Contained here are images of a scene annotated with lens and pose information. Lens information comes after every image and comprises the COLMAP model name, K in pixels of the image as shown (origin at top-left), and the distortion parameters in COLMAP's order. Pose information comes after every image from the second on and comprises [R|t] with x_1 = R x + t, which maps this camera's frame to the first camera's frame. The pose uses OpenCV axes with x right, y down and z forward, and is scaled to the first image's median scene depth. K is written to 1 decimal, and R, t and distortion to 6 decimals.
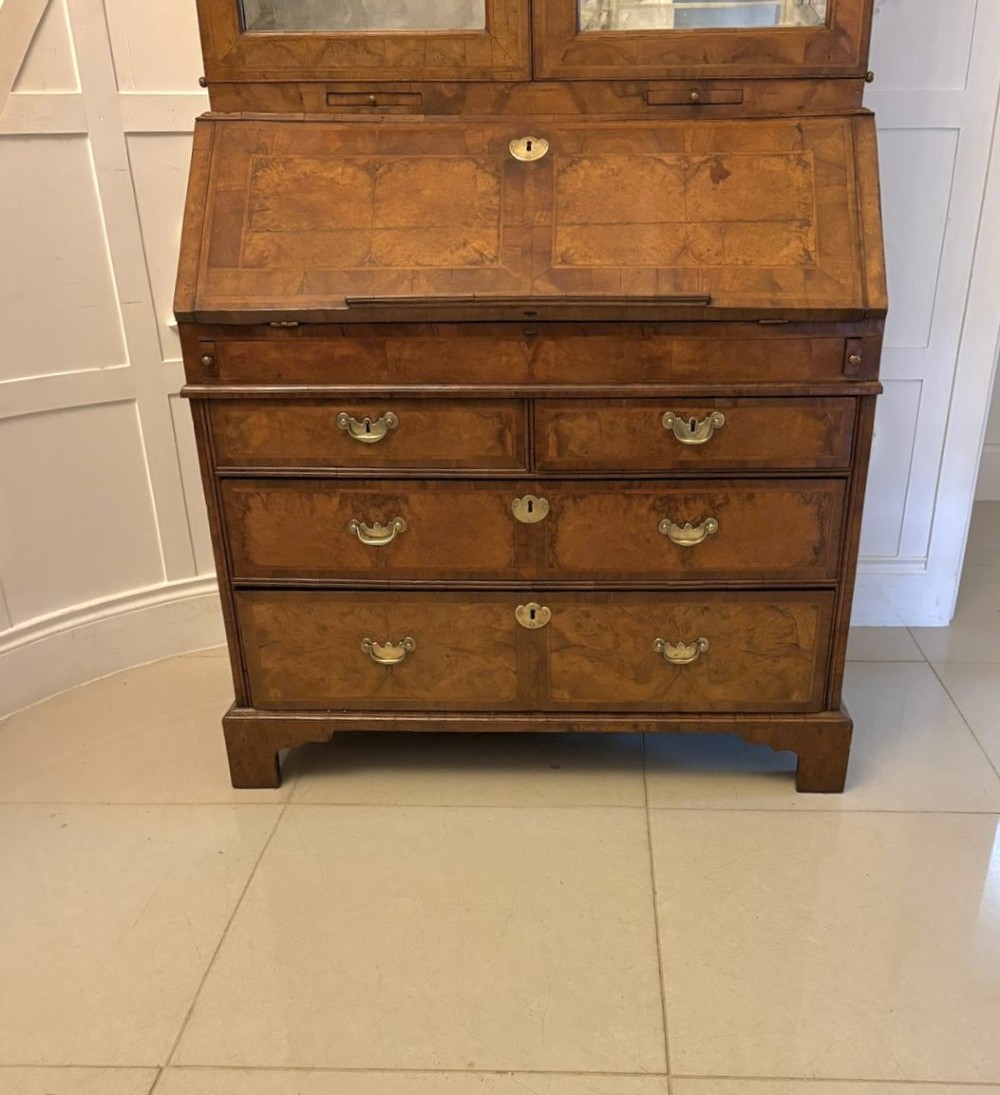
lens RADIAL K [[1155.4, 0, 558.7], [0, 1155.4, 754.0], [0, 0, 1]] dist [0.034644, 0.000000]
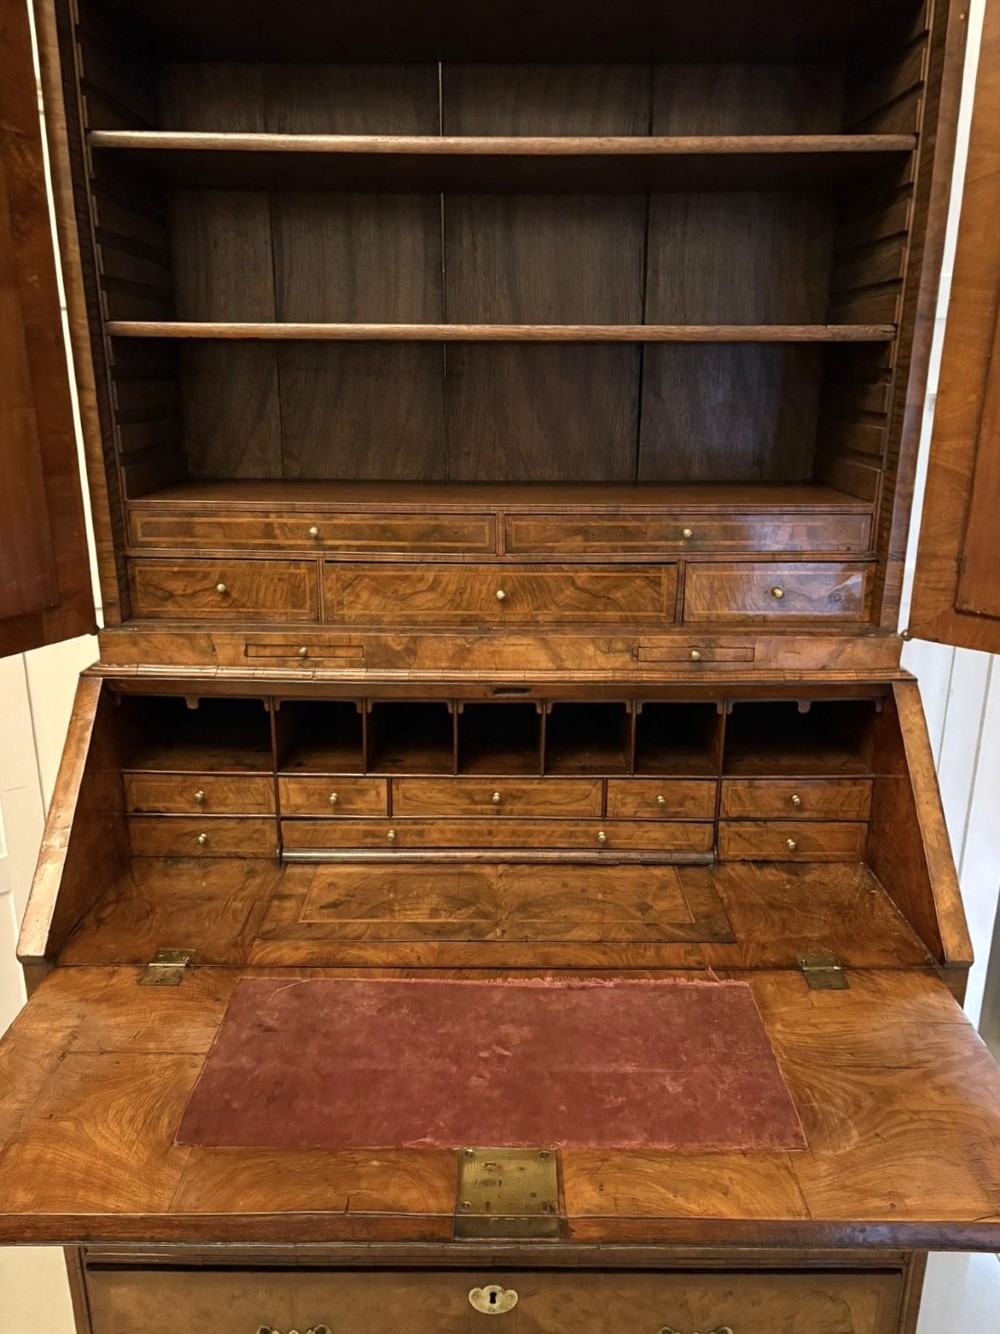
lens RADIAL K [[1013.1, 0, 505.5], [0, 1013.1, 680.6], [0, 0, 1]] dist [0.045727, -0.045397]
pose [[0.999625, 0.005432, 0.026847, -0.035551], [-0.000170, 0.981348, -0.192239, -0.395923], [-0.027391, 0.192162, 0.980981, 0.298992]]
